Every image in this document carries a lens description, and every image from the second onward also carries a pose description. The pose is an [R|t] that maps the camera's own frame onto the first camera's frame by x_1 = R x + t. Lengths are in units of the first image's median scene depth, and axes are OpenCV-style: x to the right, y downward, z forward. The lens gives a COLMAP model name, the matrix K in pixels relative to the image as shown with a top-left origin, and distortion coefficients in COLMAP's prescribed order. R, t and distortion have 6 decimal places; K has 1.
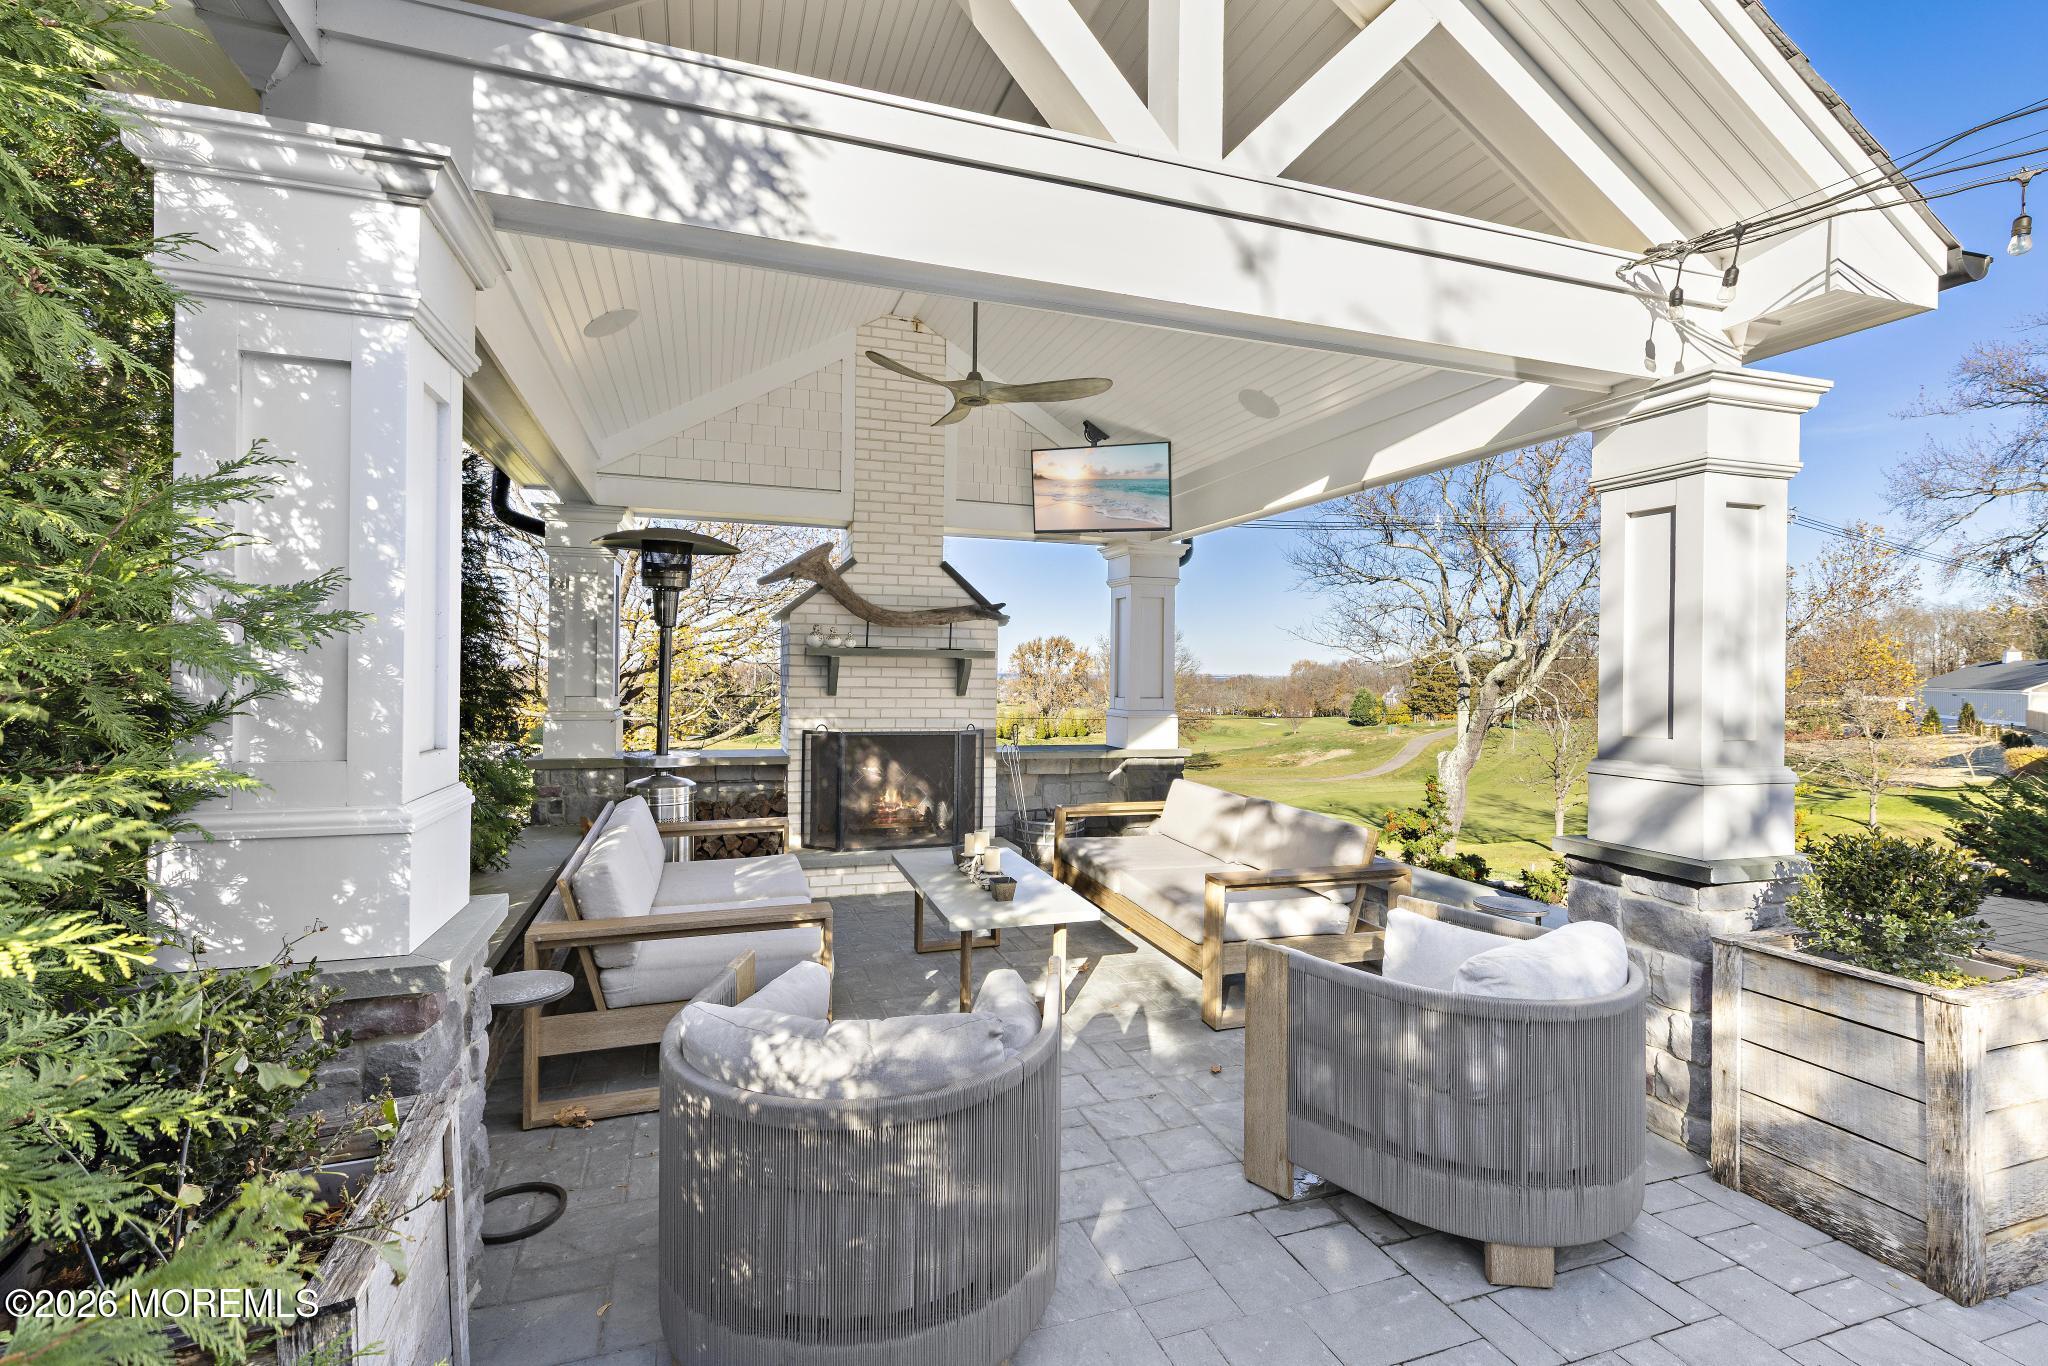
lens RADIAL K [[935.4, 0, 1025.0], [0, 935.4, 681.9], [0, 0, 1]] dist [0.006762, -0.000364]
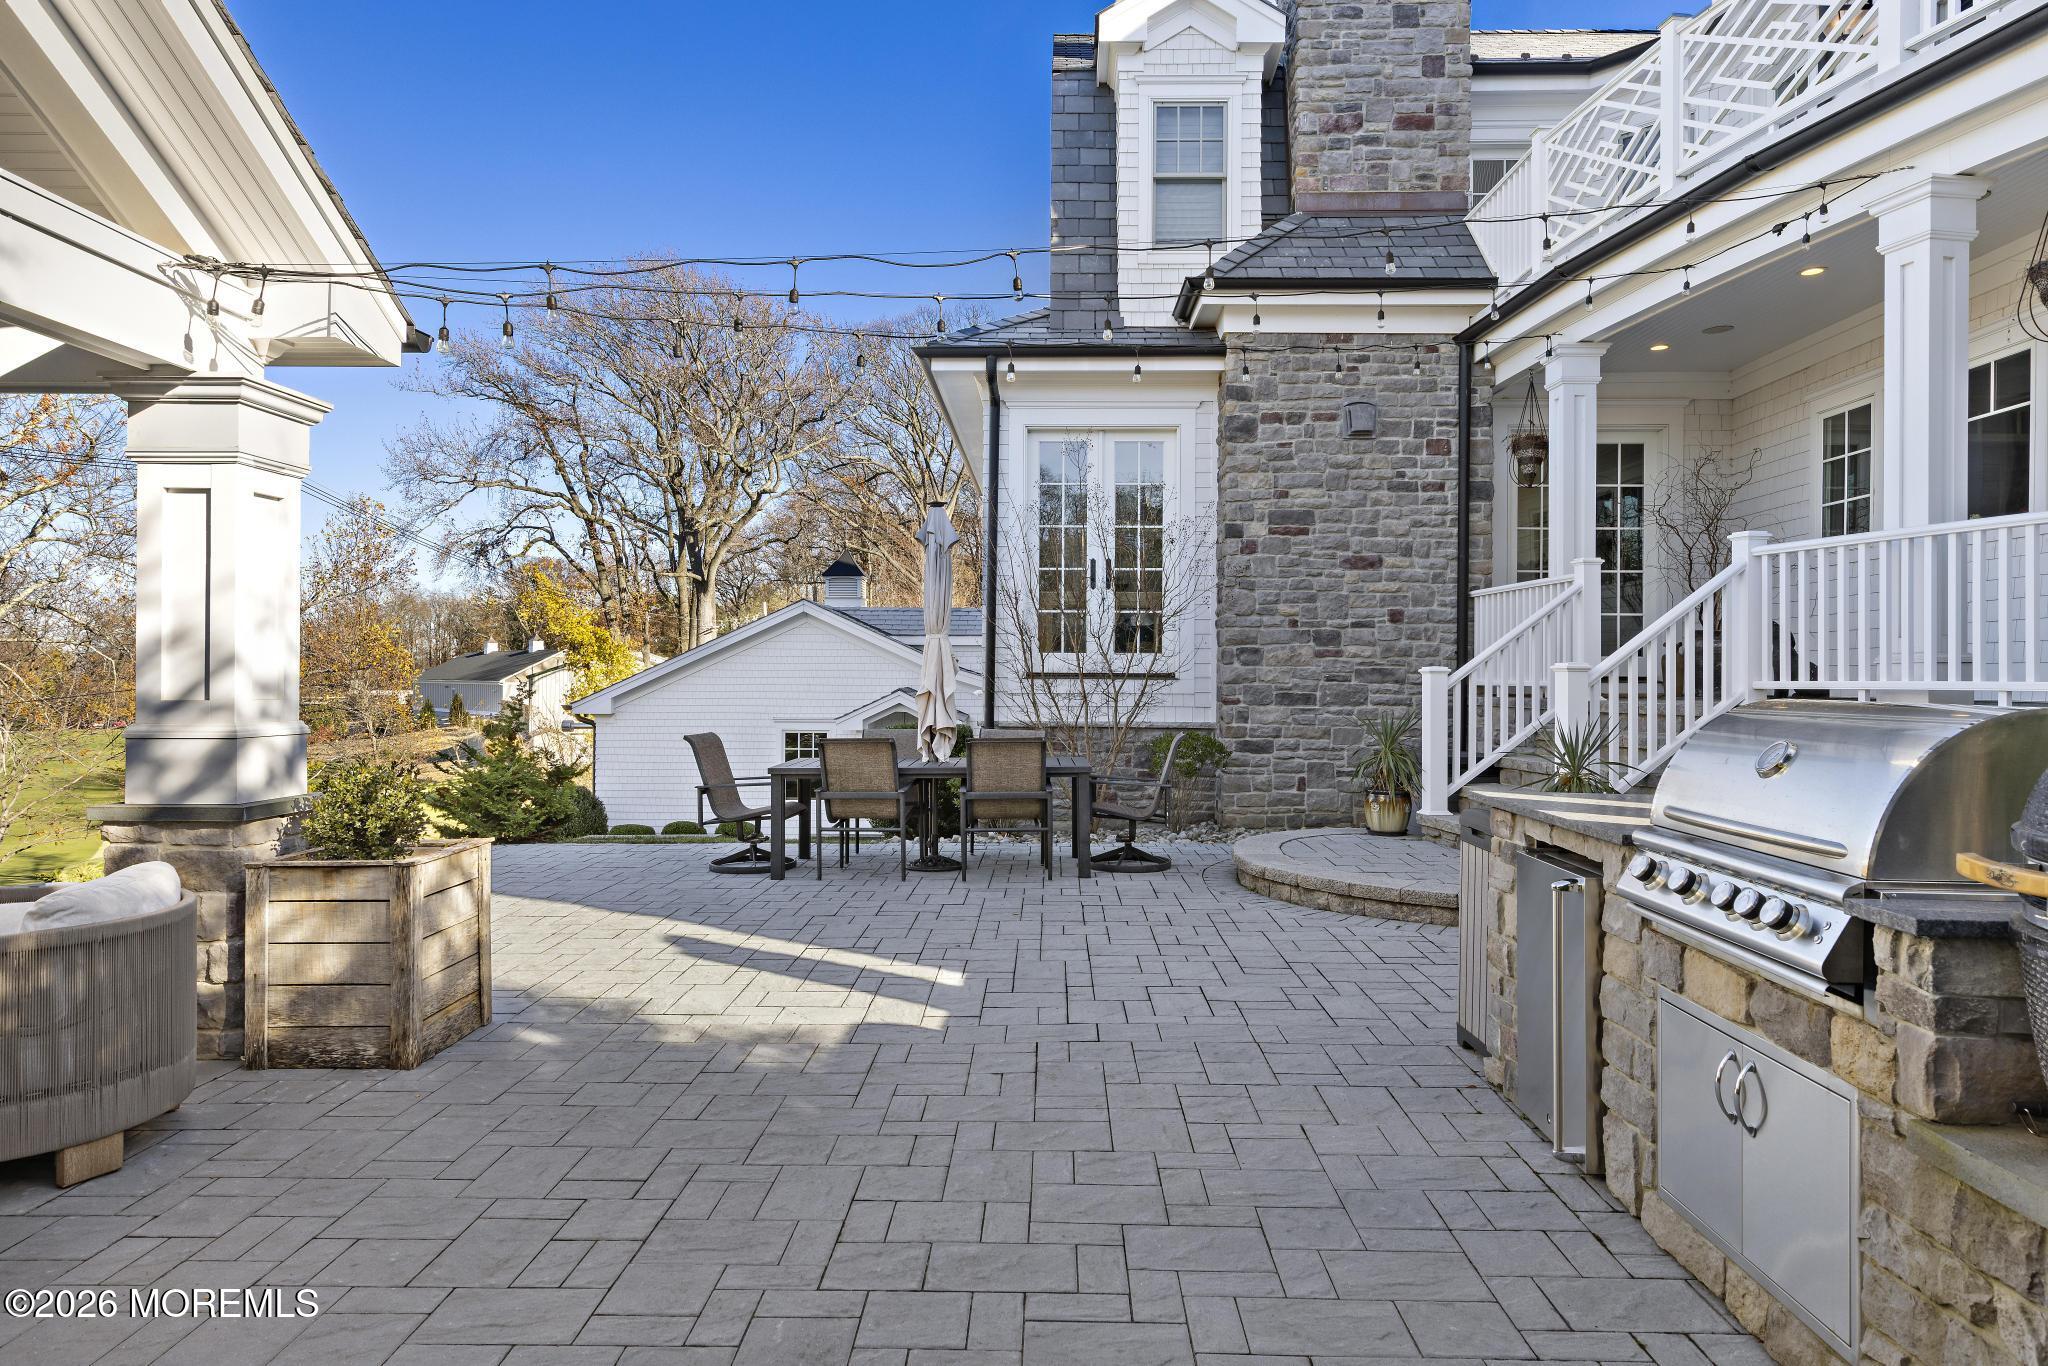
lens RADIAL K [[1235.4, 0, 1023.1], [0, 1235.4, 654.7], [0, 0, 1]] dist [0.000355, 0.001496]
pose [[0.347108, 0.006650, 0.937802, -0.356826], [0.008666, 0.999909, -0.010298, 0.032631], [-0.937785, 0.011701, 0.347019, -0.421399]]
